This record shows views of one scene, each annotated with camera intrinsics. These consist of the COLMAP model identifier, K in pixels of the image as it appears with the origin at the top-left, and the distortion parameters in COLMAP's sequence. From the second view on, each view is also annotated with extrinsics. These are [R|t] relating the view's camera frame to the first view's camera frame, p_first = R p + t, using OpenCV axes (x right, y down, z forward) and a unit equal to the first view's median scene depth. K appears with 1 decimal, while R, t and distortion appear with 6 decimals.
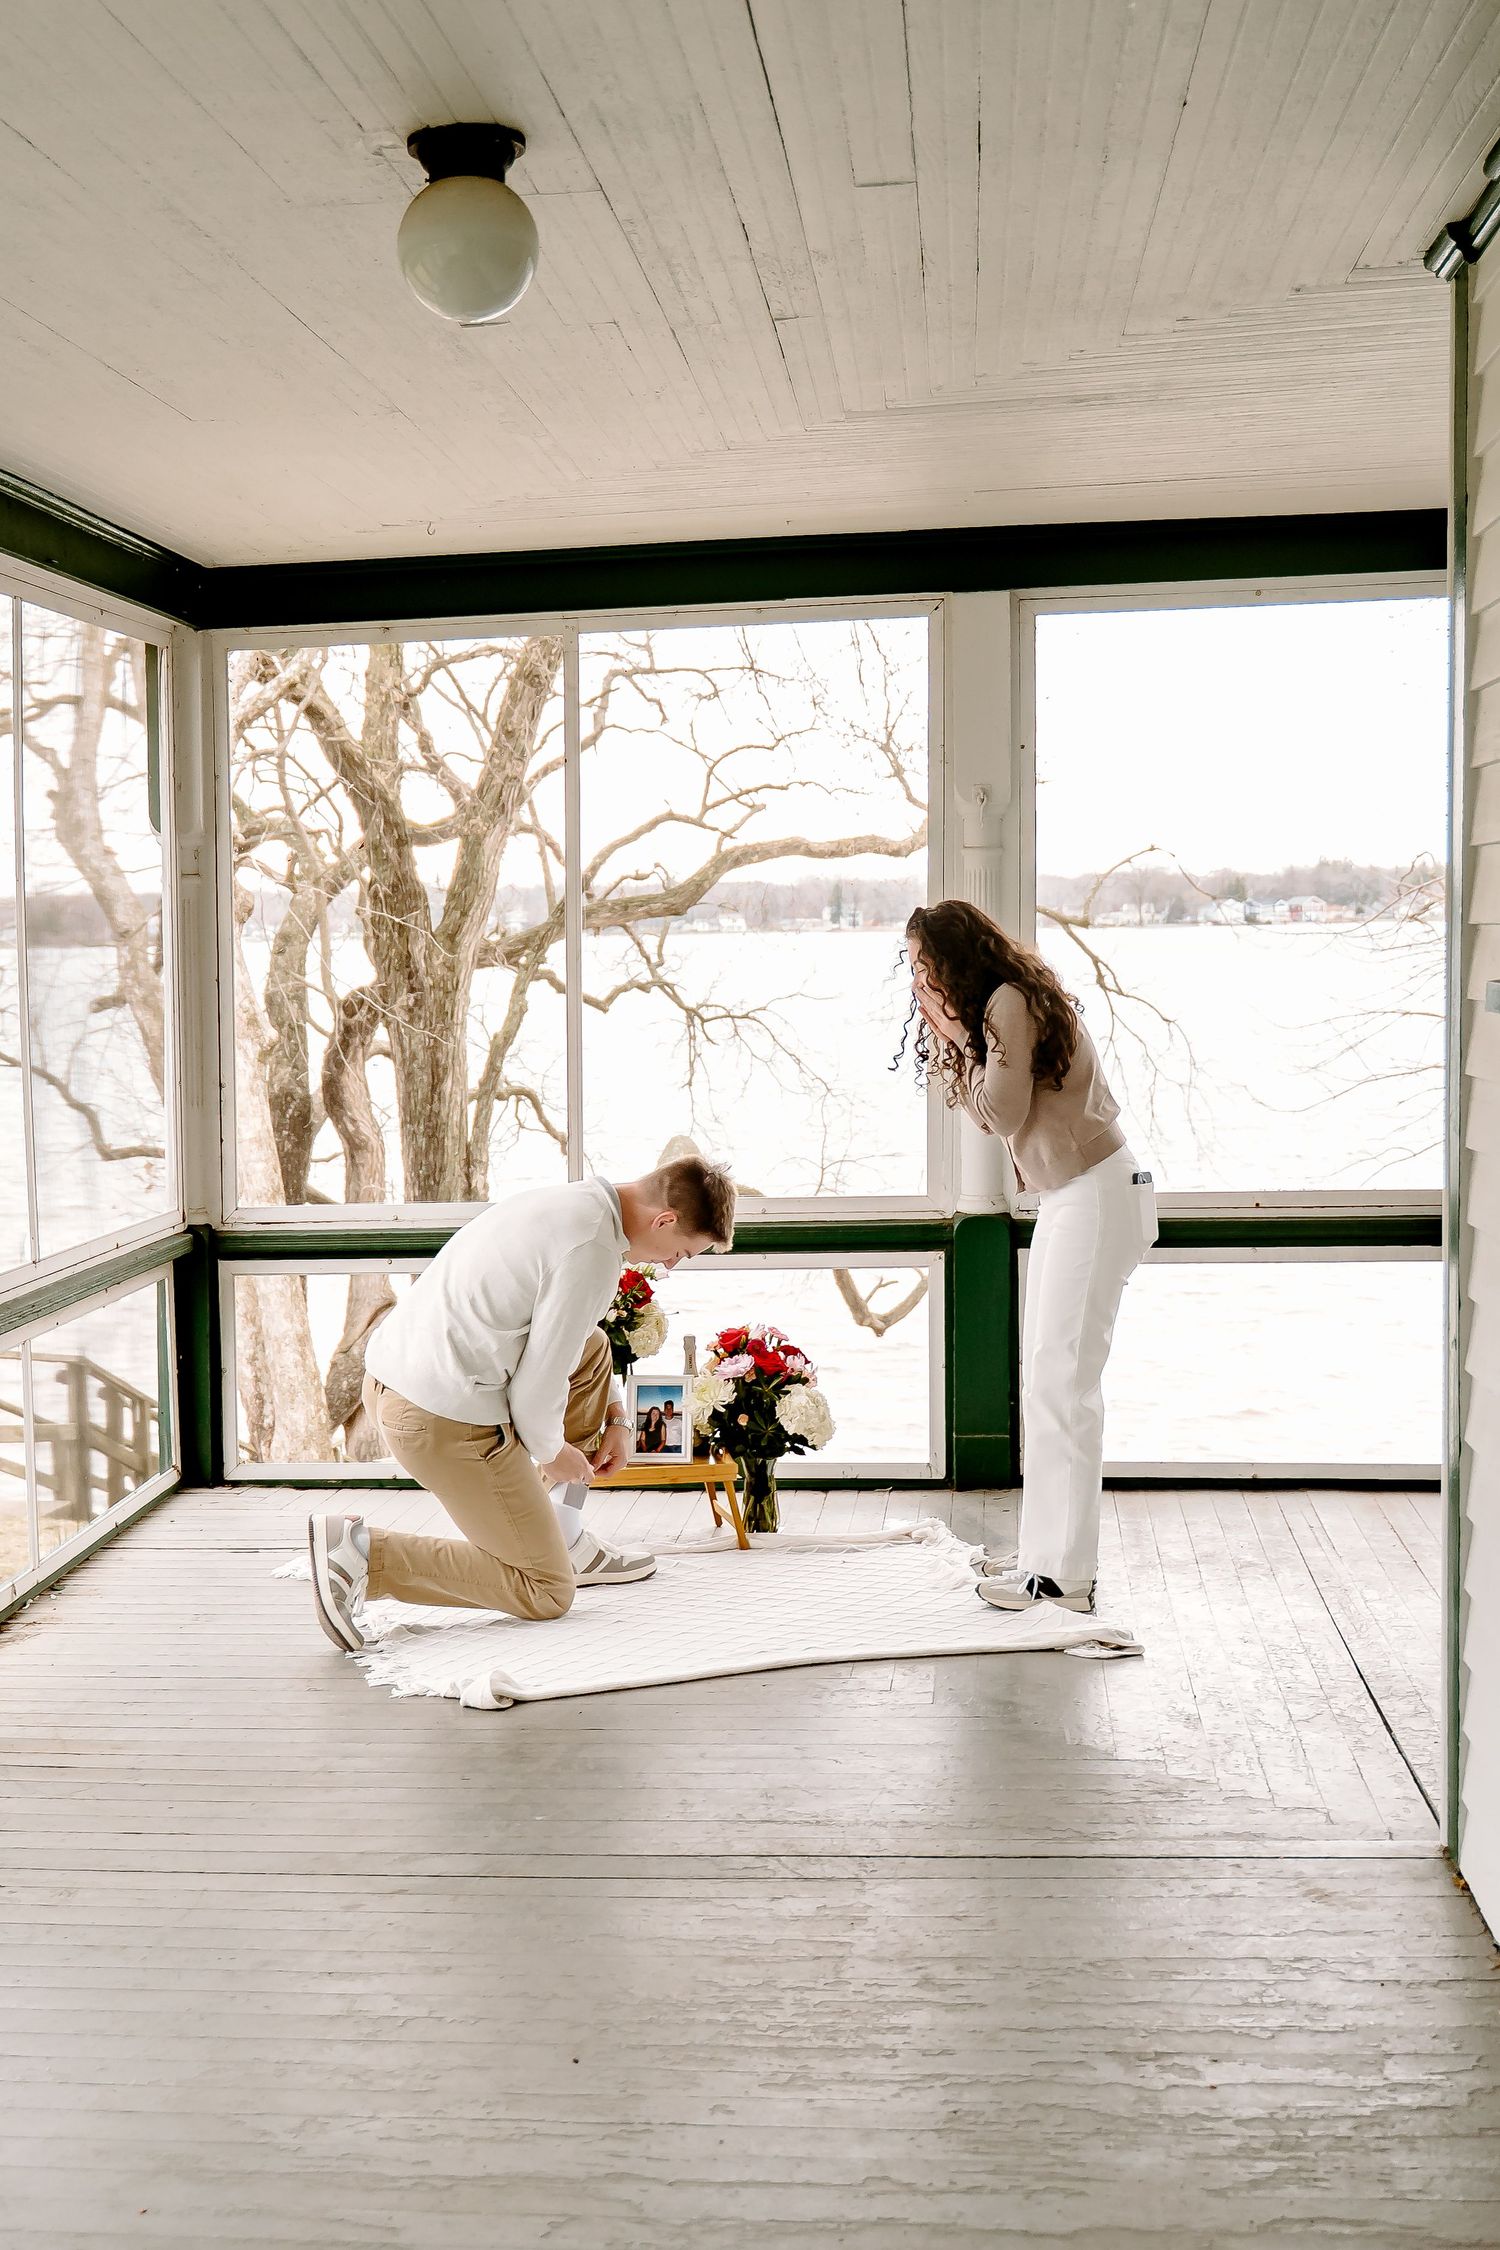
lens RADIAL K [[2675.9, 0, 604.6], [0, 2675.9, 1091.5], [0, 0, 1]] dist [0.007386, 0.008753]
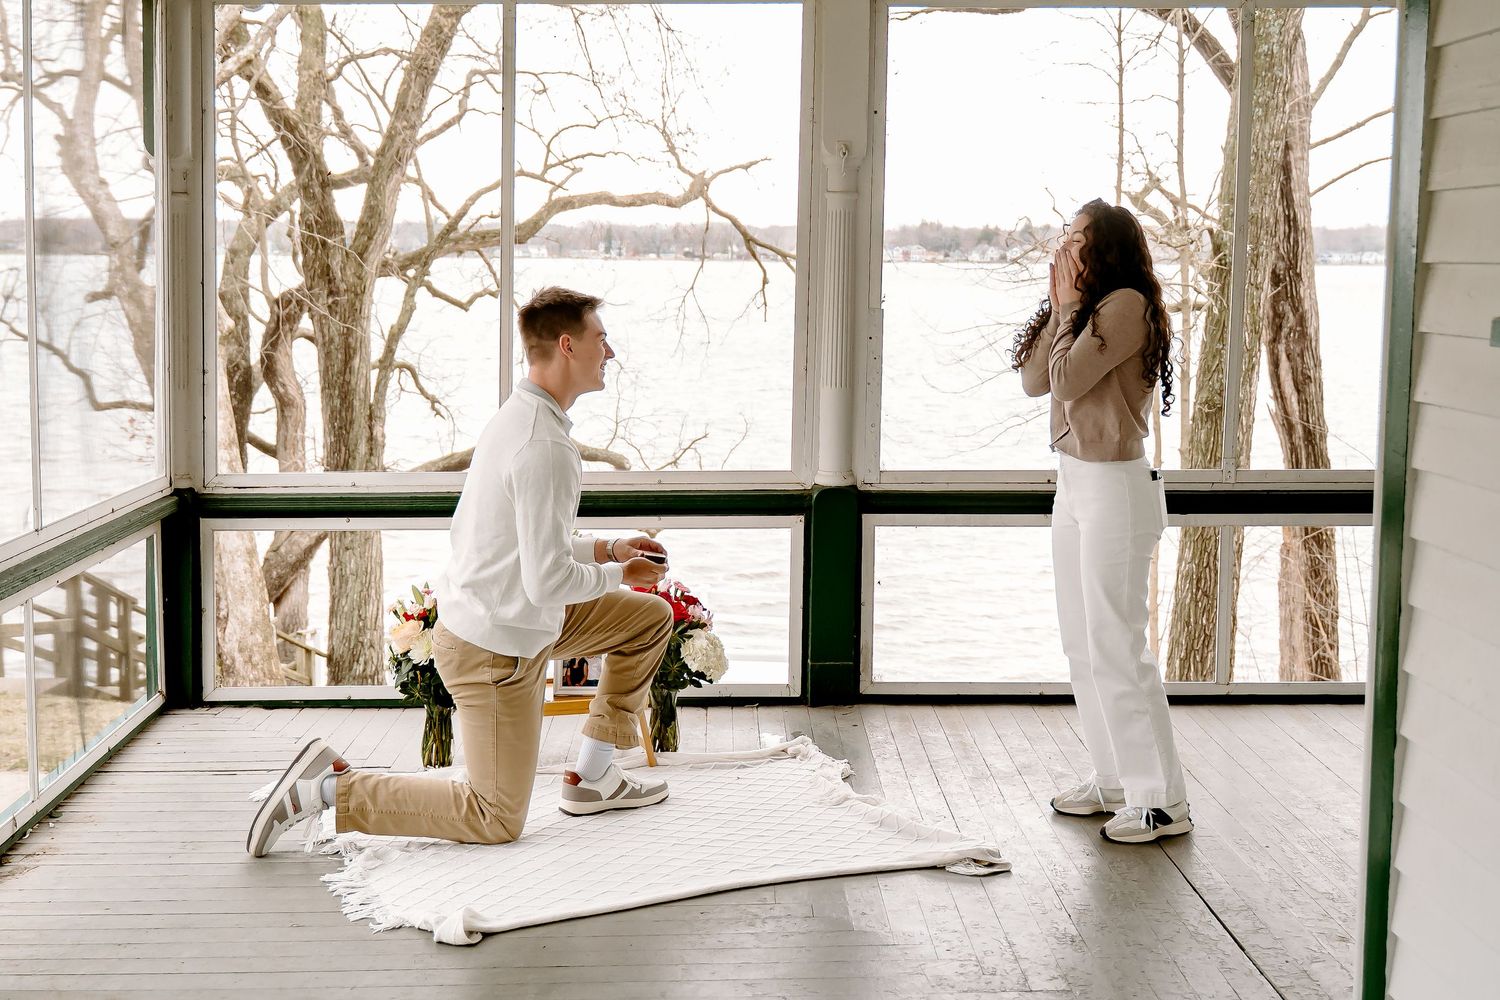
lens RADIAL K [[1785.5, 0, 741.2], [0, 1785.5, 405.3], [0, 0, 1]] dist [0.003893, -0.012331]
pose [[0.986685, 0.014666, 0.161983, -0.014705], [-0.018247, 0.999620, 0.020638, -0.003236], [-0.161619, -0.023319, 0.986578, 0.072328]]
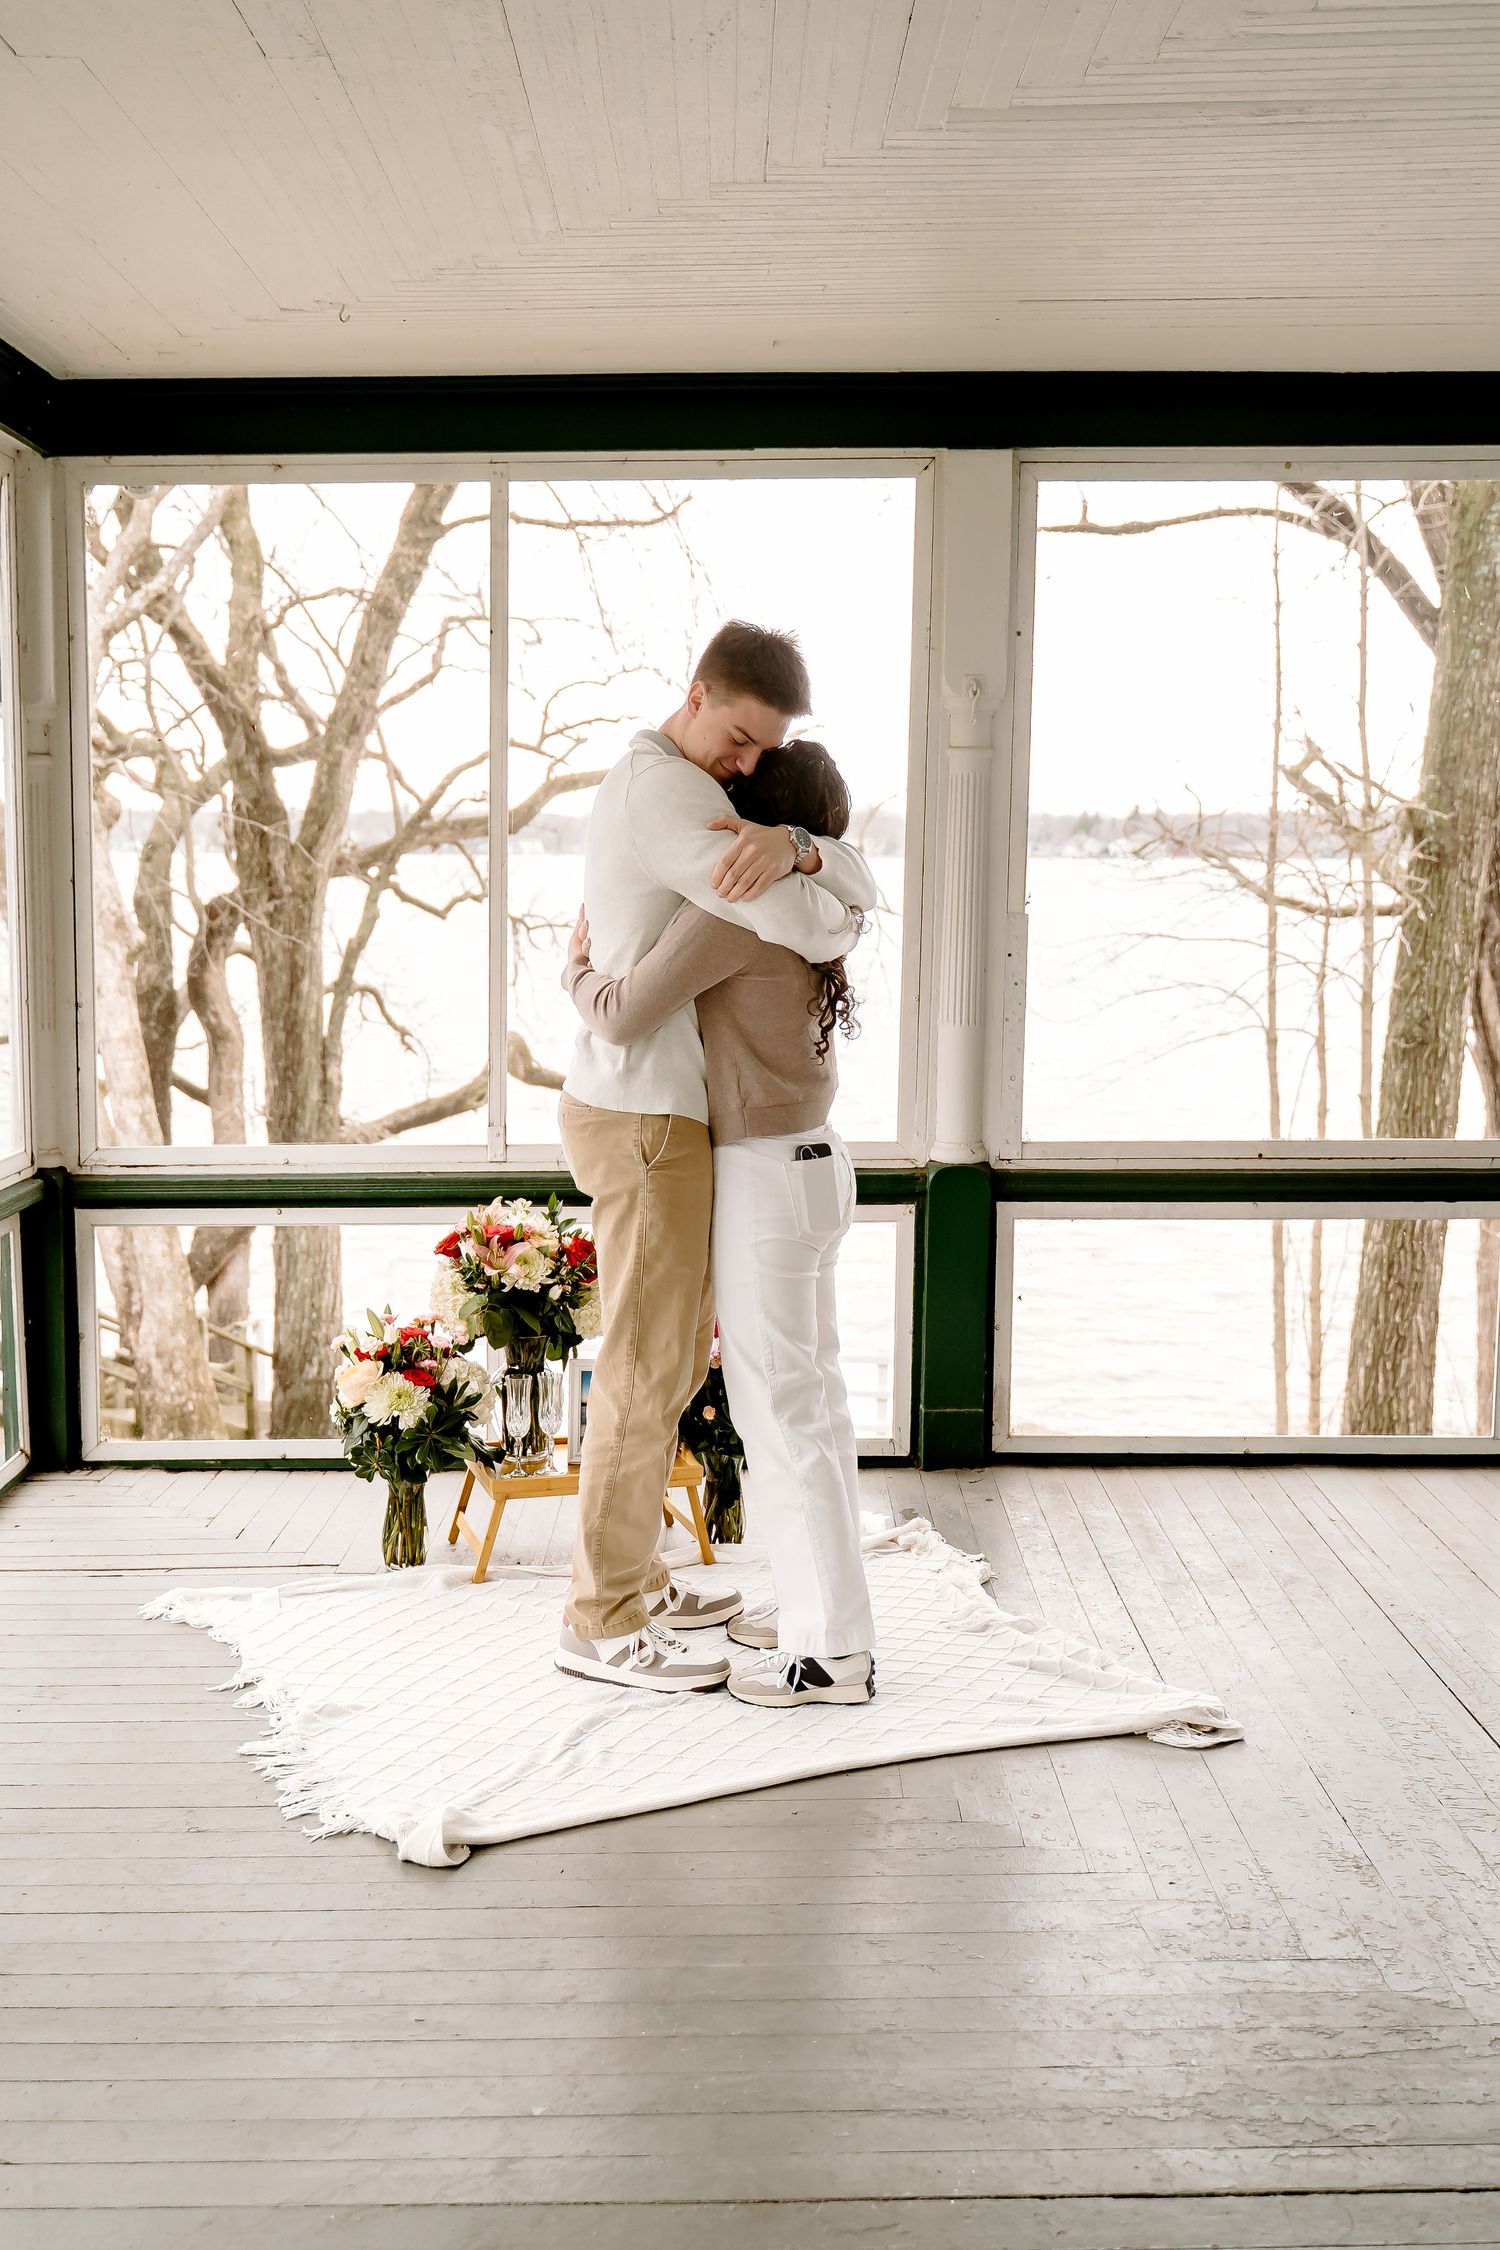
lens RADIAL K [[2188.2, 0, 728.9], [0, 2188.2, 1117.6], [0, 0, 1]] dist [0.002587, 0.000285]
pose [[0.990294, 0.006829, 0.138820, -0.013962], [-0.015122, 0.998157, 0.058773, -0.004273], [-0.138163, -0.060302, 0.988572, 0.113705]]
